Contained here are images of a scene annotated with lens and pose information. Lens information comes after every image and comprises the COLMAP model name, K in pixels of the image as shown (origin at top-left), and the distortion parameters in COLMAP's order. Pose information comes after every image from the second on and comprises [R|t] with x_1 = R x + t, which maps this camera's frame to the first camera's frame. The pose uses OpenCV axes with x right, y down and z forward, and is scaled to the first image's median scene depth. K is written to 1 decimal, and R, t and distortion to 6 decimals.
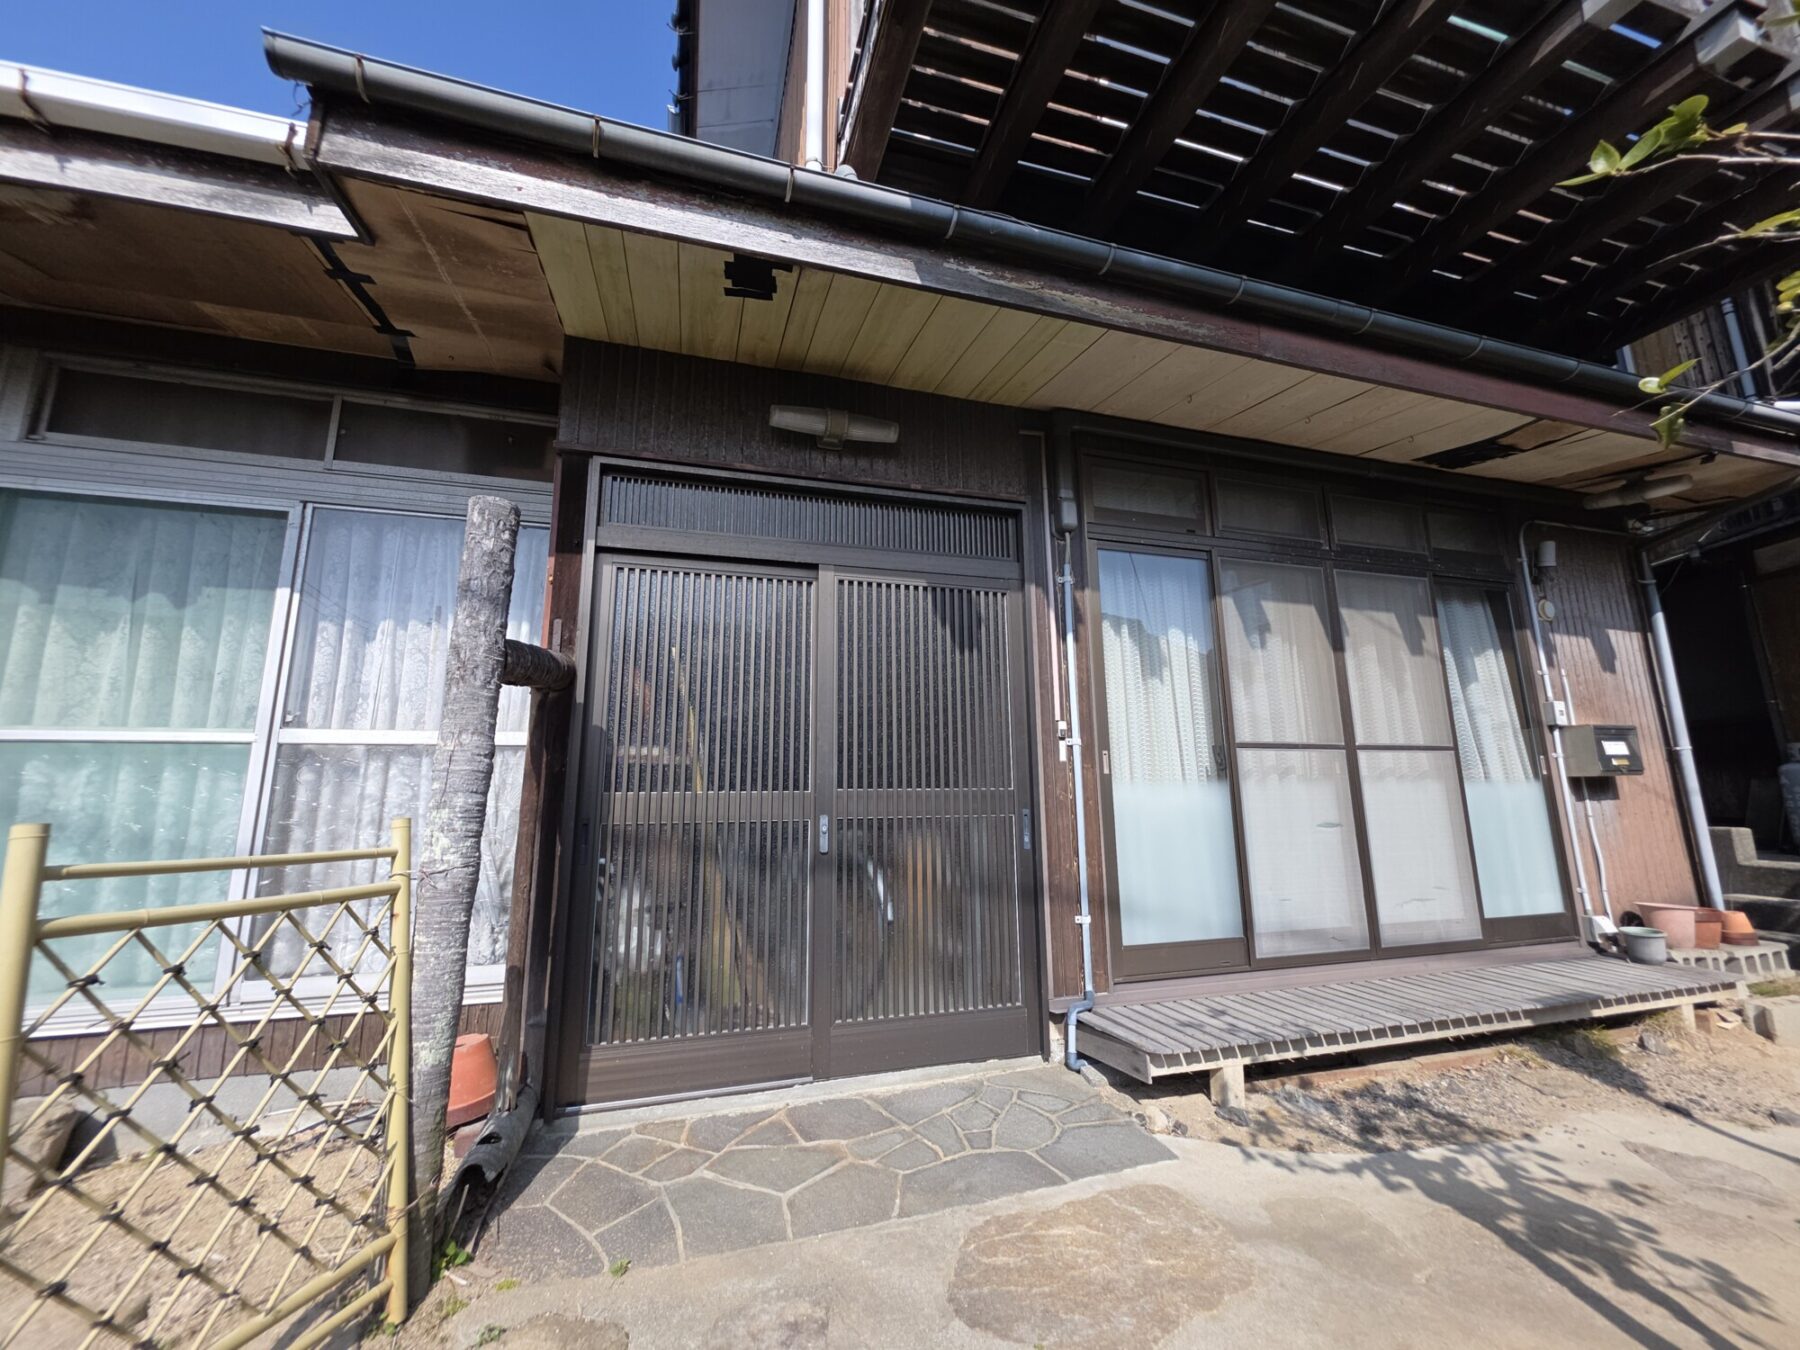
lens RADIAL K [[717.2, 0, 901.0], [0, 717.2, 681.4], [0, 0, 1]] dist [-0.003026, 0.001370]
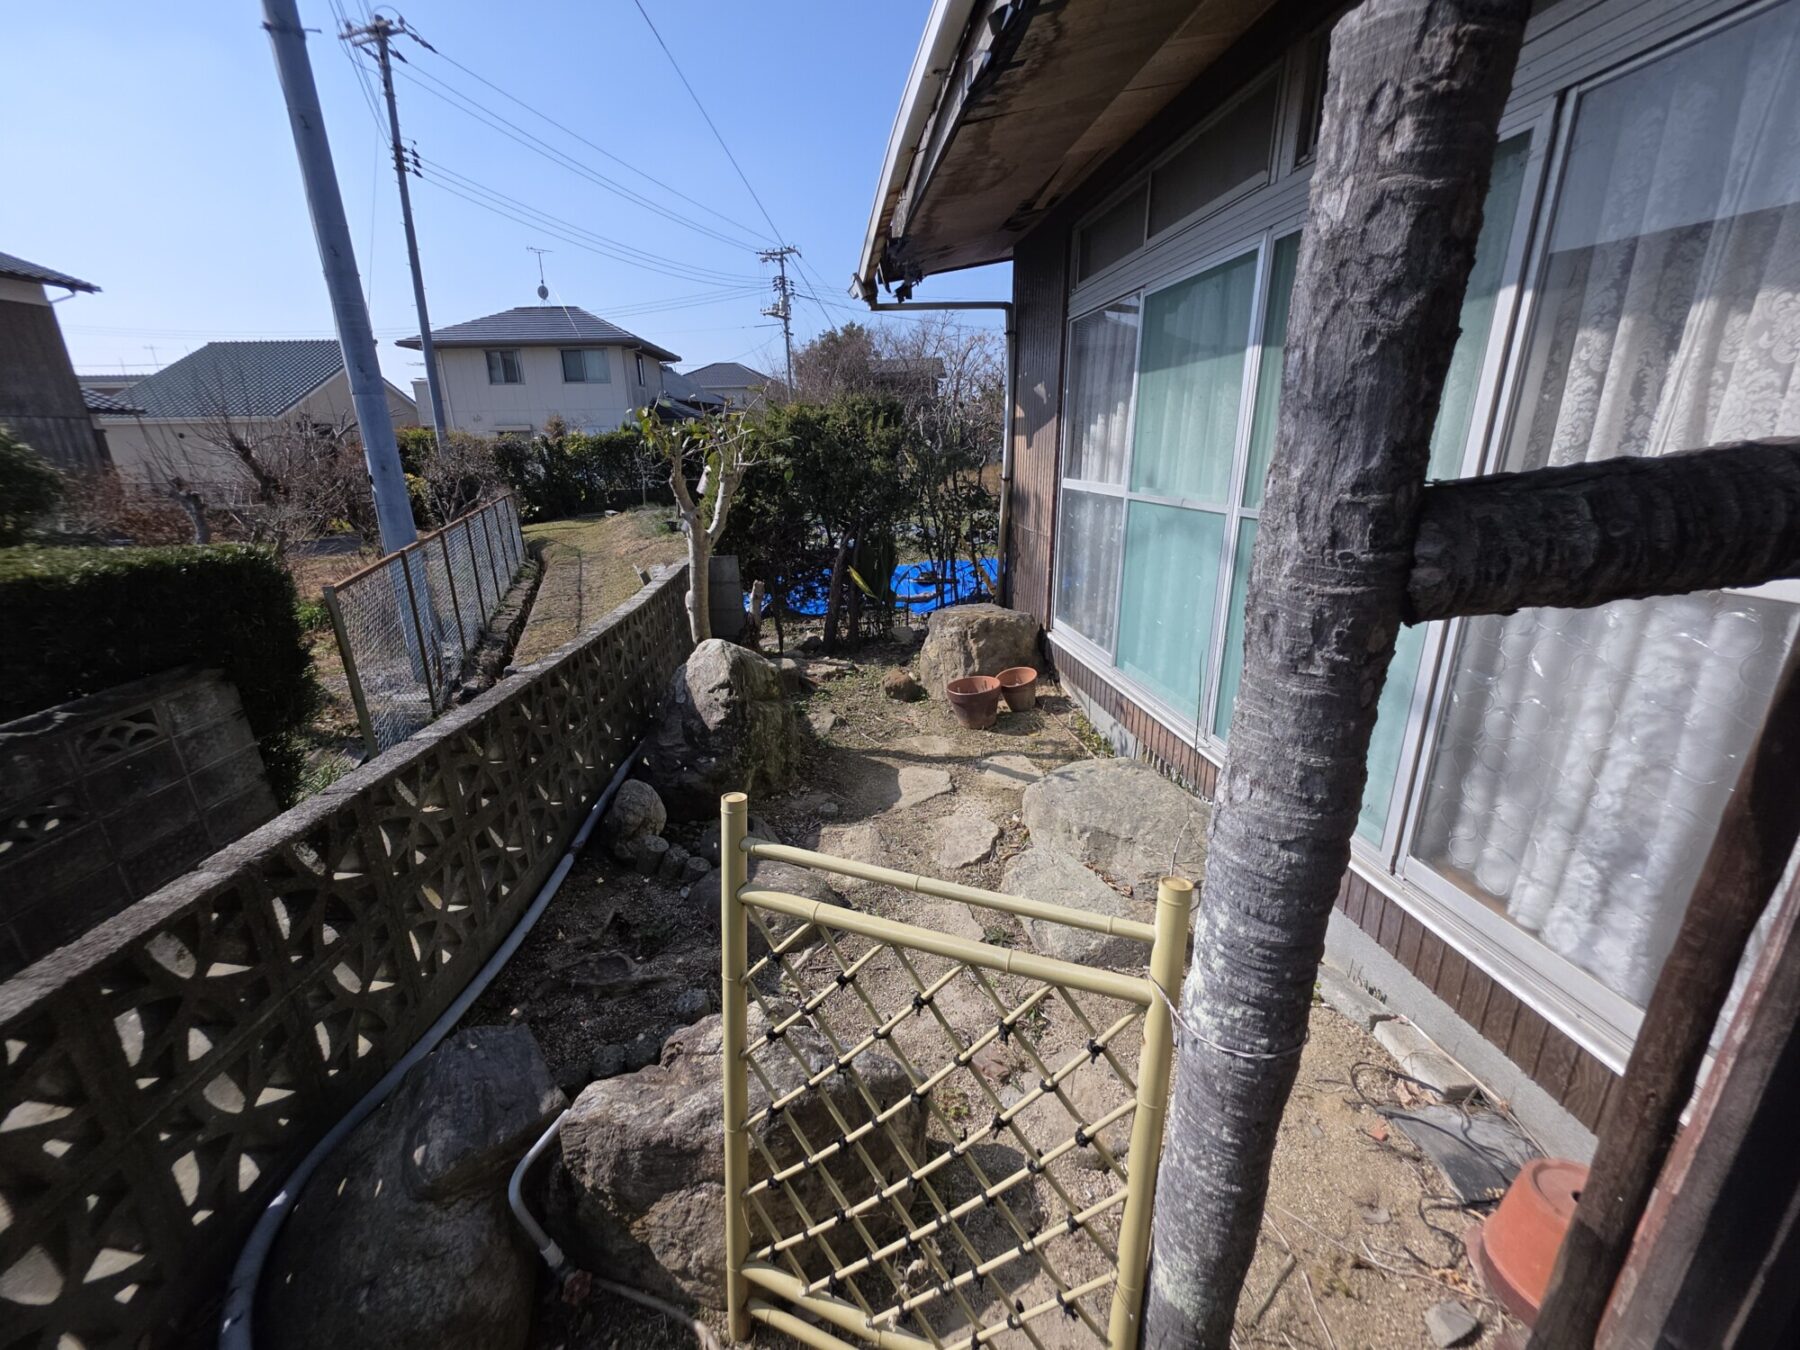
lens RADIAL K [[717.2, 0, 911.6], [0, 717.2, 665.0], [0, 0, 1]] dist [-0.003026, 0.001370]
pose [[-0.149612, 0.303303, -0.941076, -0.156554], [0.178387, 0.944450, 0.276030, -0.093407], [0.972520, -0.126578, -0.195406, 0.644297]]
